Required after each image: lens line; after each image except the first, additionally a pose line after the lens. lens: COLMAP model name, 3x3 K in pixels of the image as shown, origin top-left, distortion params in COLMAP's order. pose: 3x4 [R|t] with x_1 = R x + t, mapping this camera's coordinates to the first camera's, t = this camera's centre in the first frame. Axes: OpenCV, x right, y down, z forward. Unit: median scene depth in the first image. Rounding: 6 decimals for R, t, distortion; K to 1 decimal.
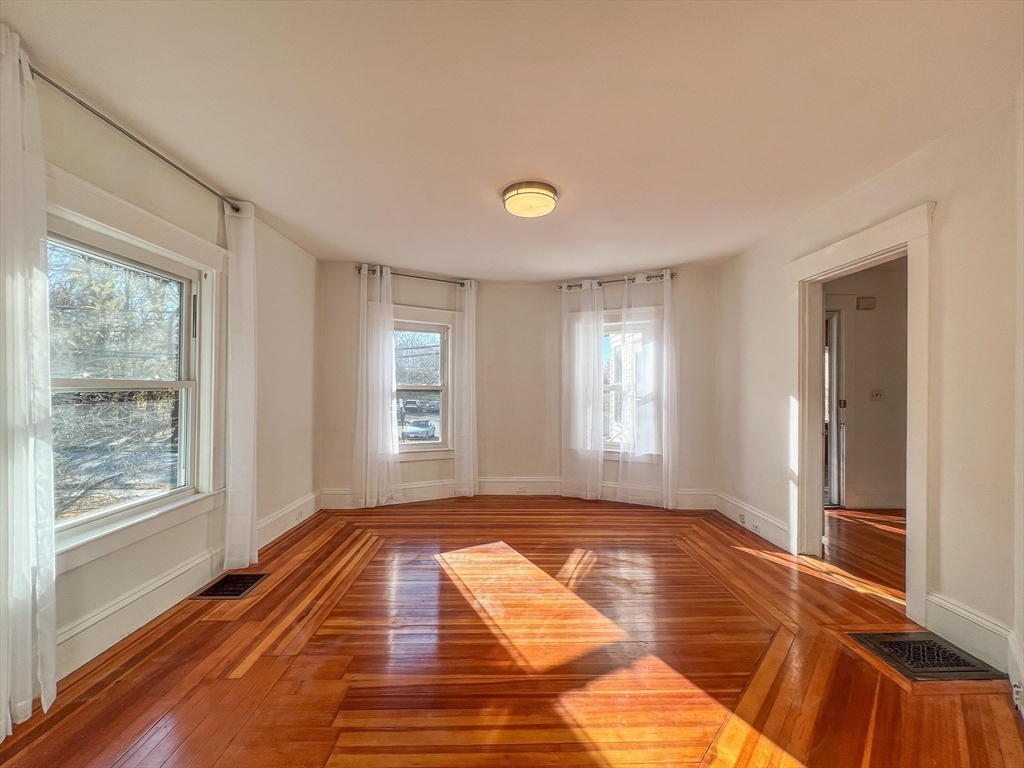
lens RADIAL K [[417.8, 0, 514.2], [0, 417.8, 386.5], [0, 0, 1]] dist [-0.002443, 0.000123]
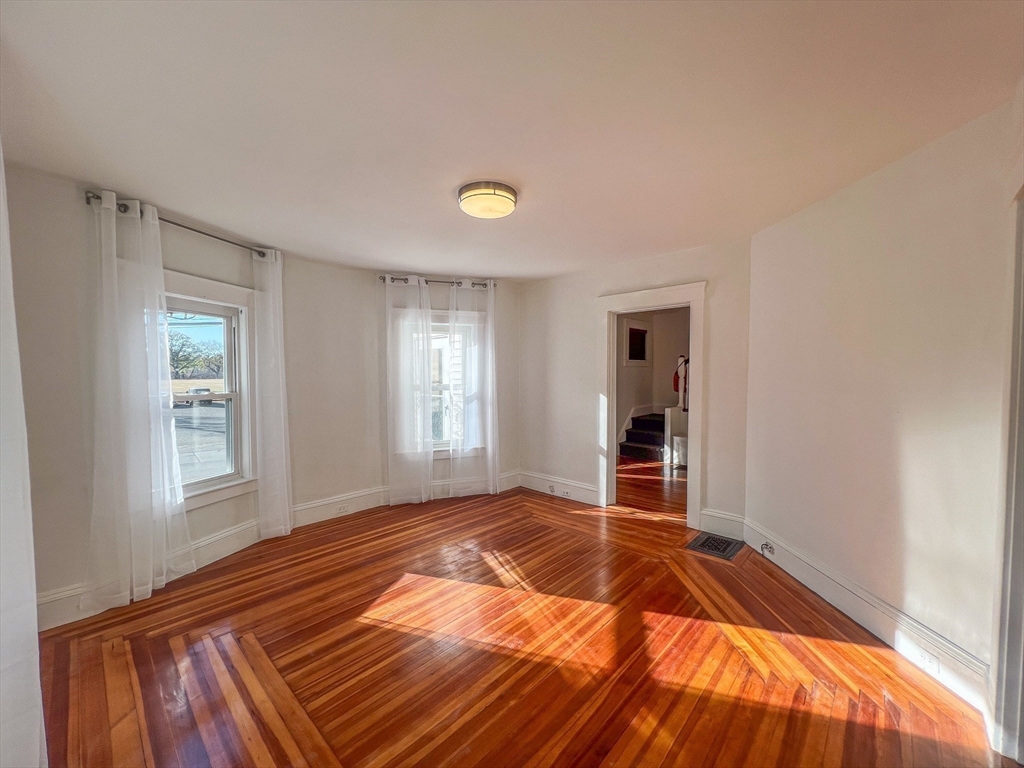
lens RADIAL K [[408.5, 0, 514.3], [0, 408.5, 384.6], [0, 0, 1]] dist [-0.001944, 0.000077]
pose [[0.699434, -0.030243, 0.714057, -0.416290], [0.004258, 0.999263, 0.038151, -0.050009], [-0.714684, -0.023644, 0.699048, 0.218104]]
